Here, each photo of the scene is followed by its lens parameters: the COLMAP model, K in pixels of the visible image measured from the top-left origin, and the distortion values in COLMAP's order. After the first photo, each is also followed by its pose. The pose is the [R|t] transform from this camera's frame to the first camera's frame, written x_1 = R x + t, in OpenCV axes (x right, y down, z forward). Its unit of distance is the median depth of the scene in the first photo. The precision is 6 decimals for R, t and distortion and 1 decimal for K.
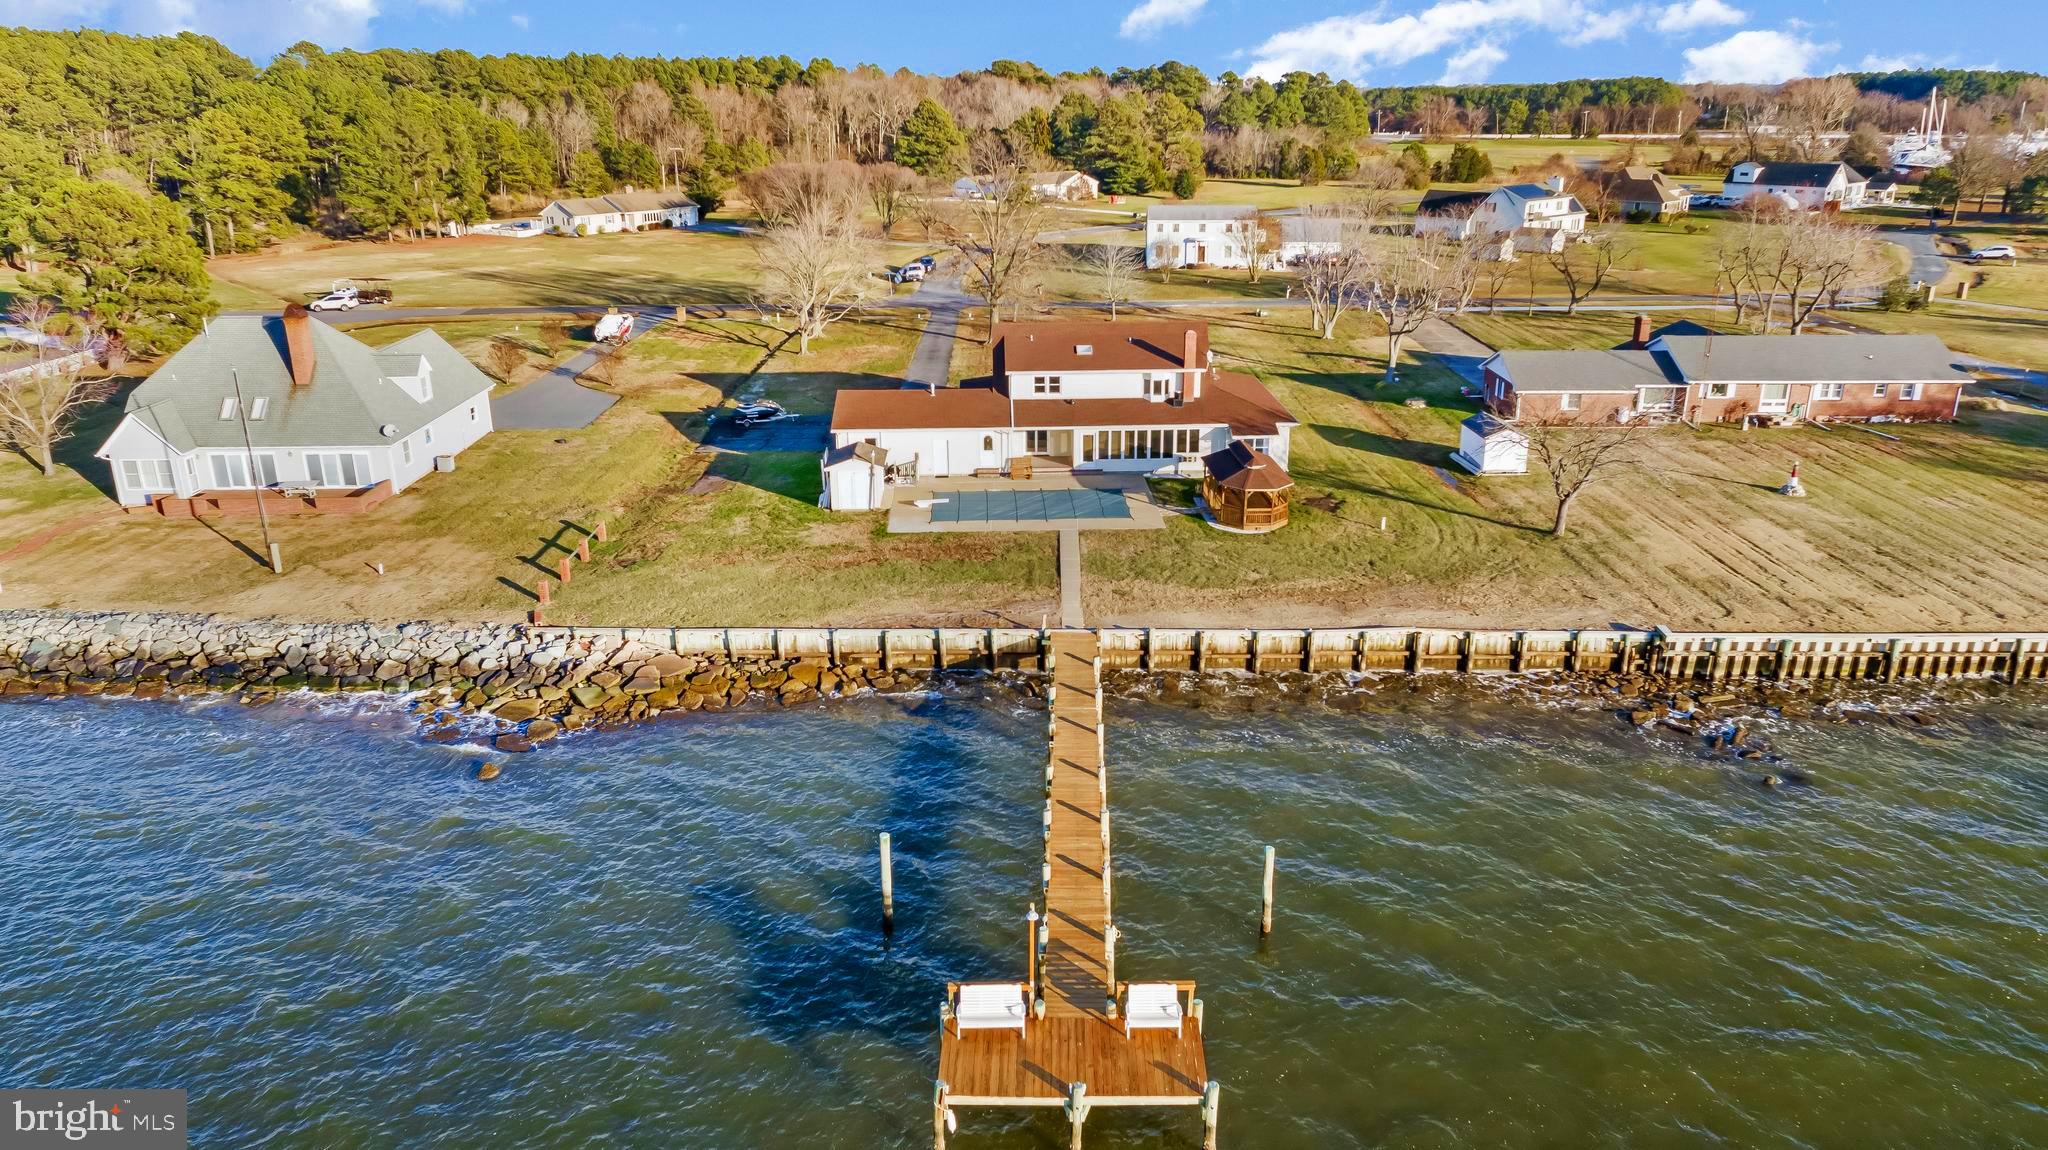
lens RADIAL K [[1444.8, 0, 1013.0], [0, 1444.8, 591.7], [0, 0, 1]] dist [-0.011533, 0.001821]
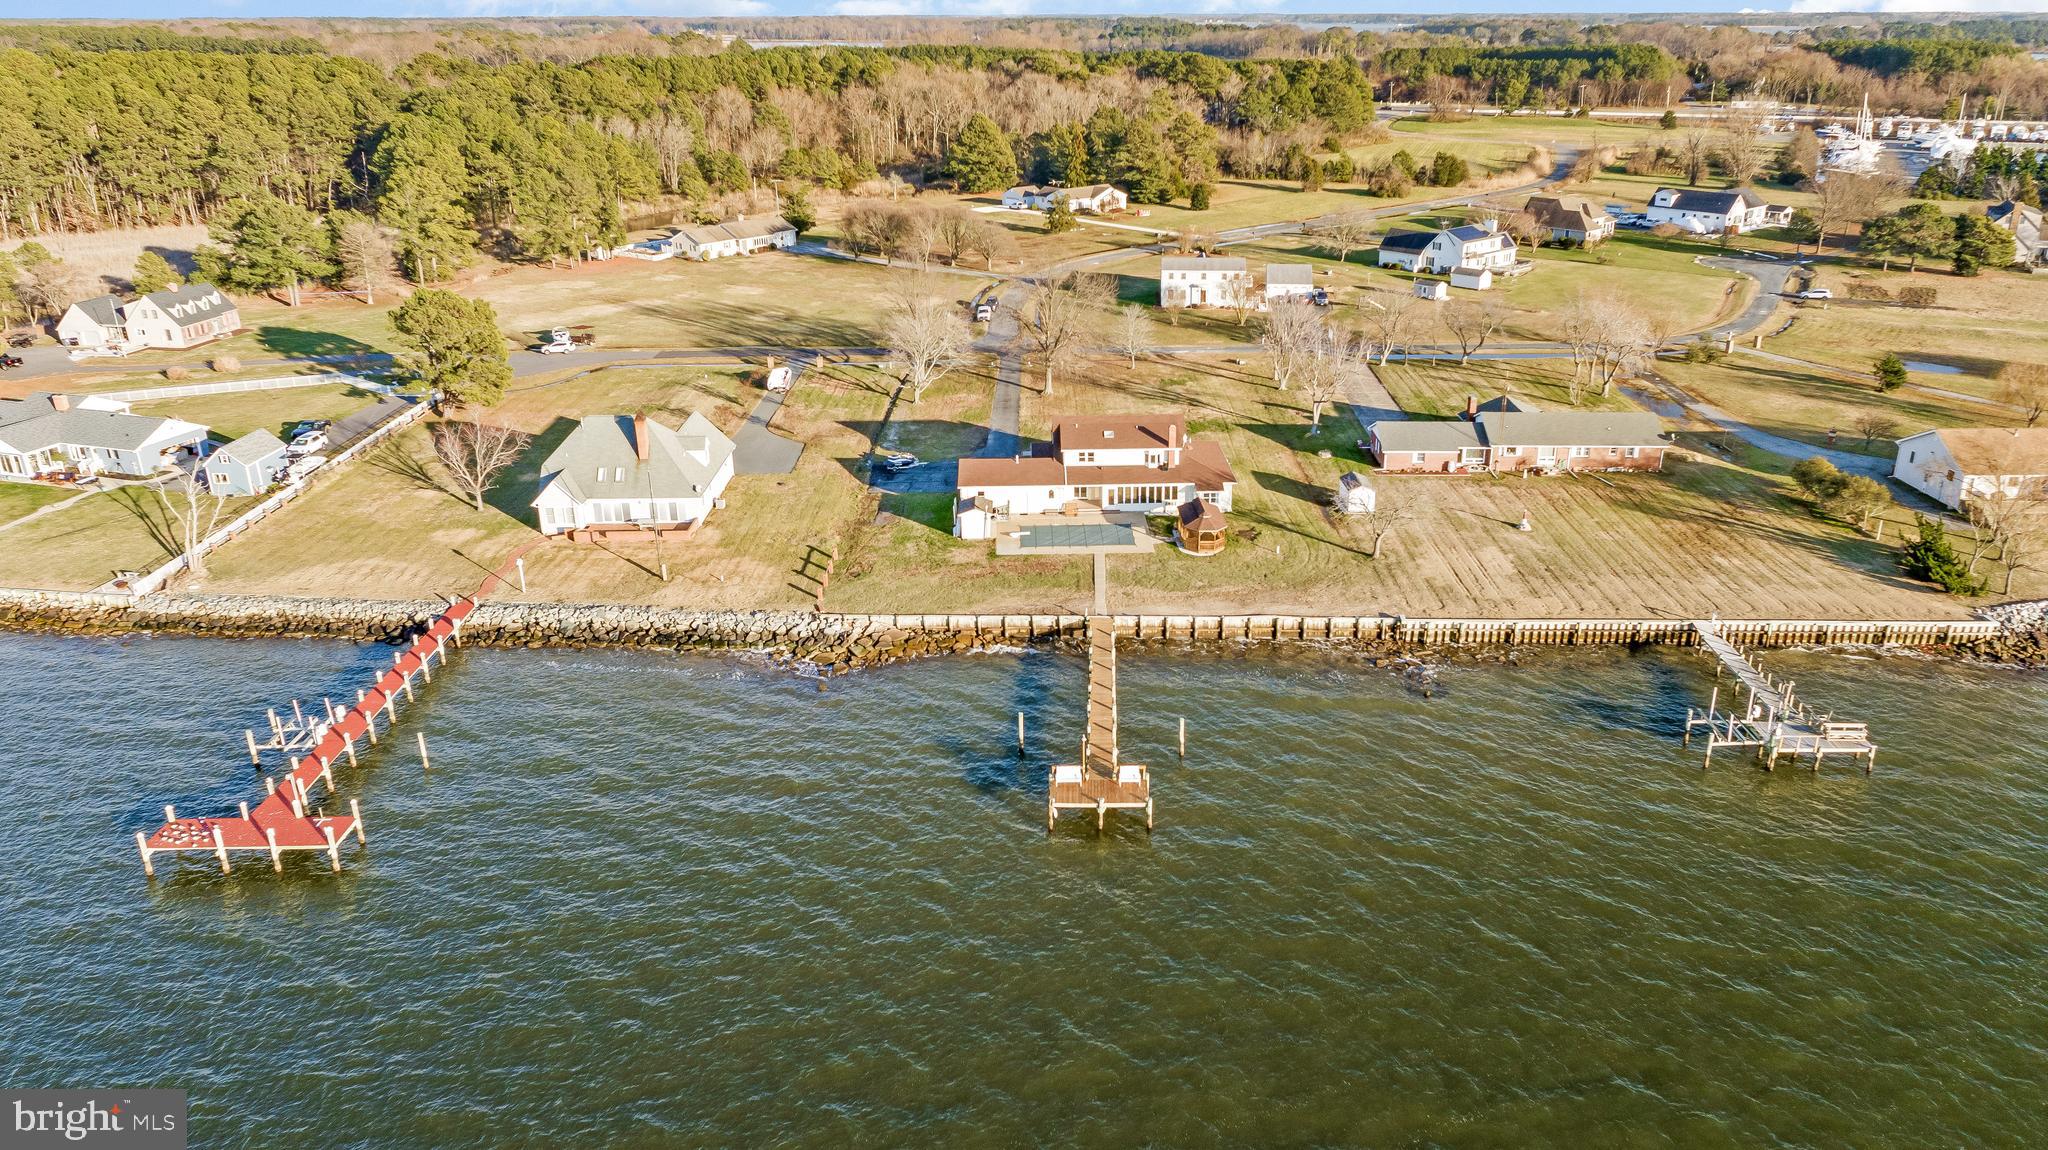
lens RADIAL K [[1444.8, 0, 1045.4], [0, 1444.8, 576.3], [0, 0, 1]] dist [-0.011533, 0.001821]
pose [[0.999999, 0.001482, 0.000309, -0.024294], [-0.001494, 0.999154, 0.041087, -0.076336], [-0.000248, -0.041087, 0.999156, -0.670212]]
